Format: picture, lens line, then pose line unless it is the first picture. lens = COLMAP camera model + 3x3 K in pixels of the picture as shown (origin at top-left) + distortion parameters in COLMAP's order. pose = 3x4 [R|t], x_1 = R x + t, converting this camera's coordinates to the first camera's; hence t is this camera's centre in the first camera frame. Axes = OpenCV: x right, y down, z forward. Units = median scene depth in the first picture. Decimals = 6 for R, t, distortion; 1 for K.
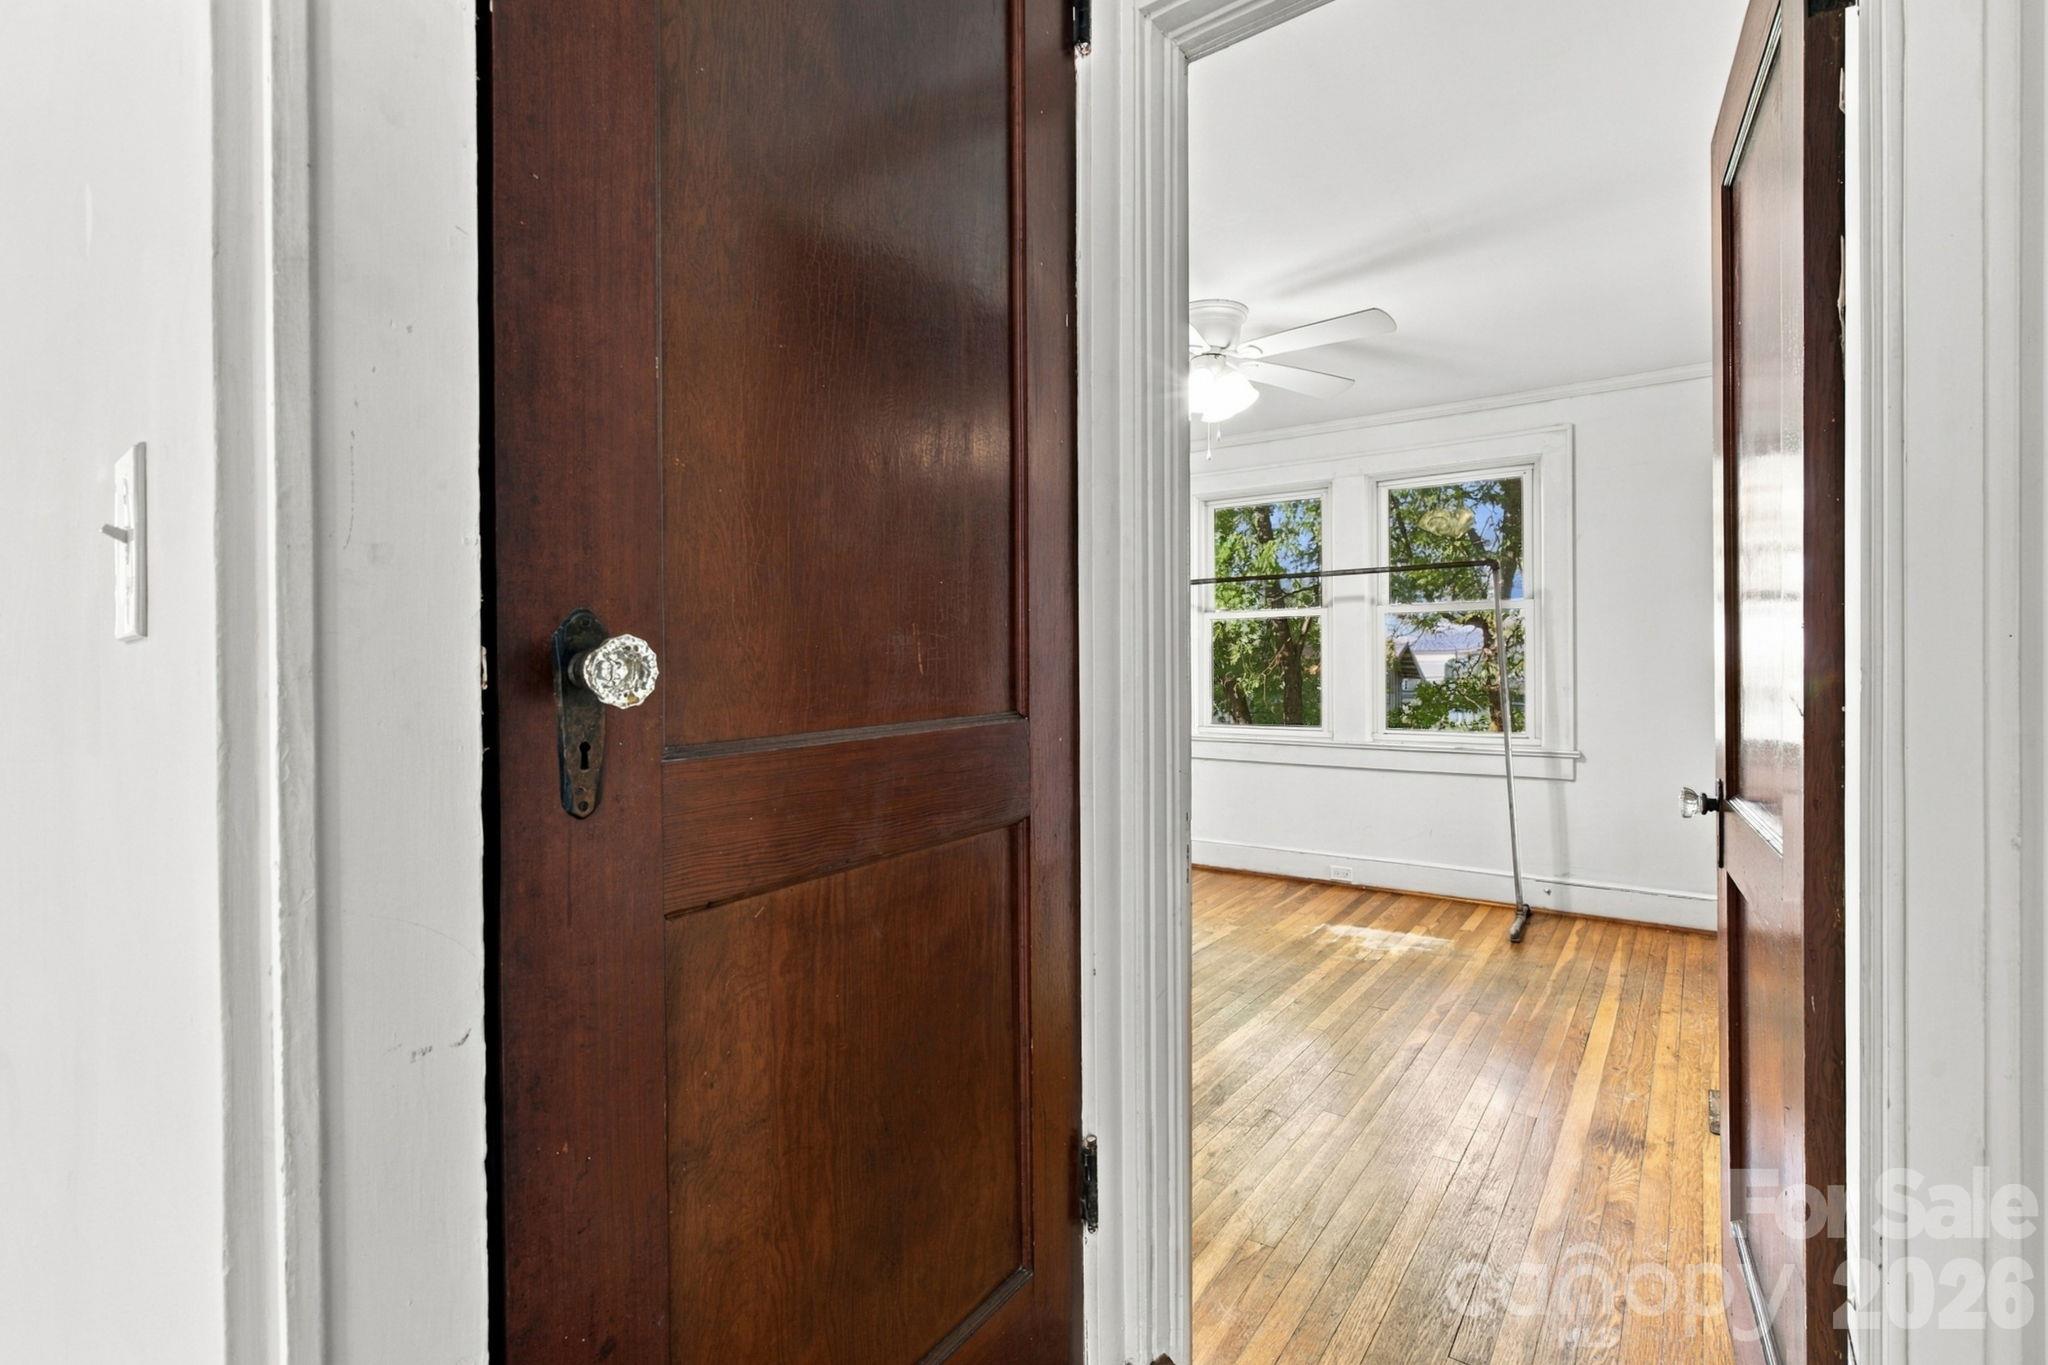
lens RADIAL K [[922.5, 0, 1025.3], [0, 922.5, 674.2], [0, 0, 1]] dist [0.001065, -0.000007]
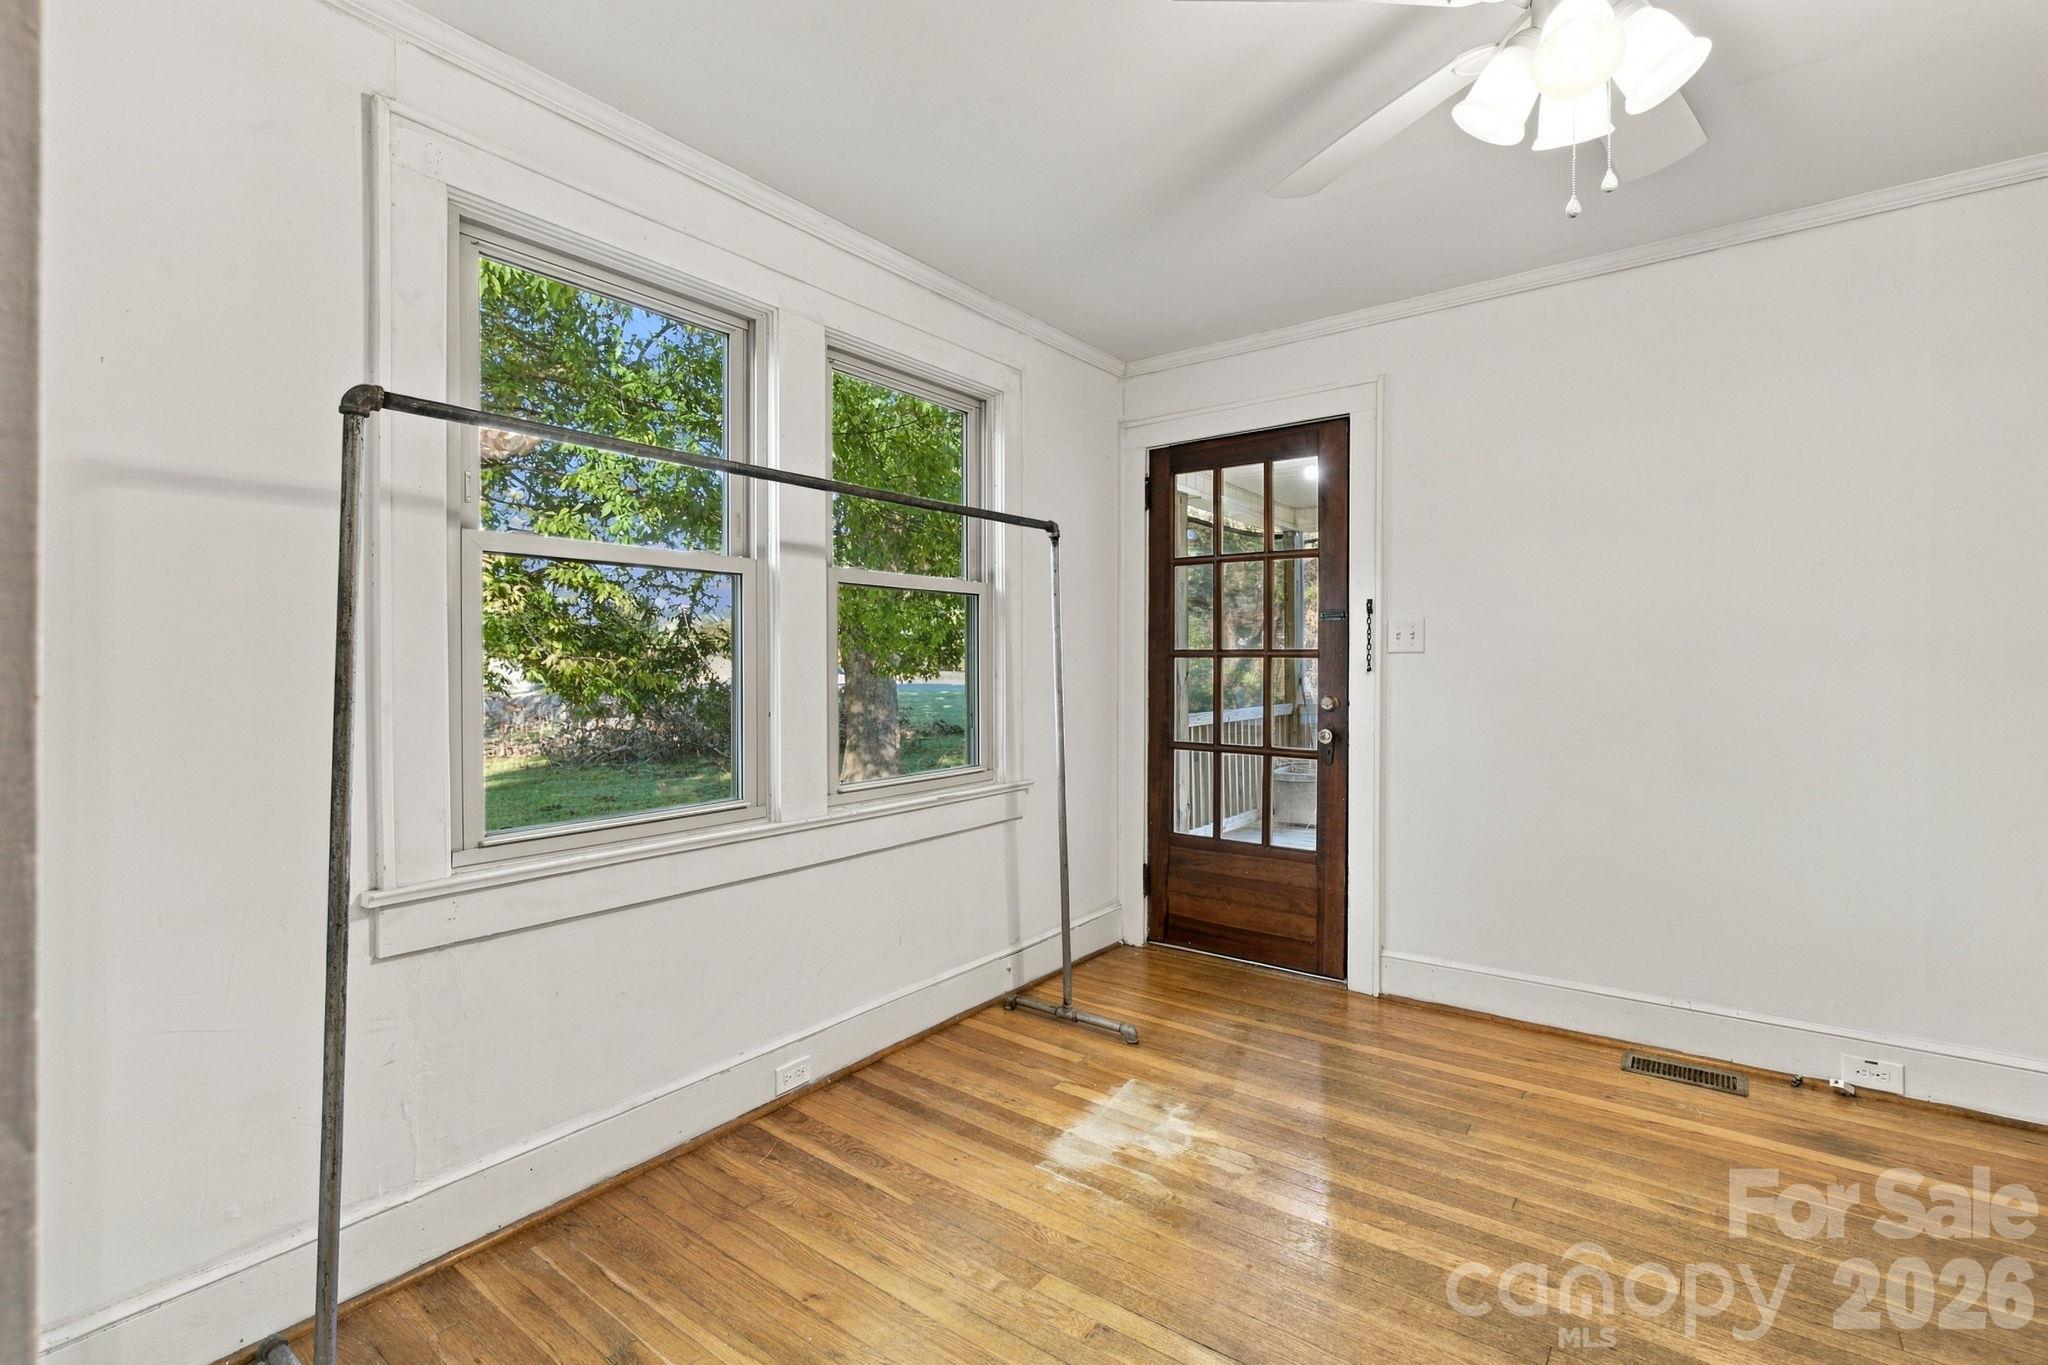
lens RADIAL K [[922.5, 0, 1026.0], [0, 922.5, 682.2], [0, 0, 1]] dist [0.001065, -0.000007]
pose [[0.007161, -0.006066, 0.999956, -0.208733], [0.005263, 0.999968, 0.006029, -0.004113], [-0.999961, 0.005220, 0.007193, 1.085578]]
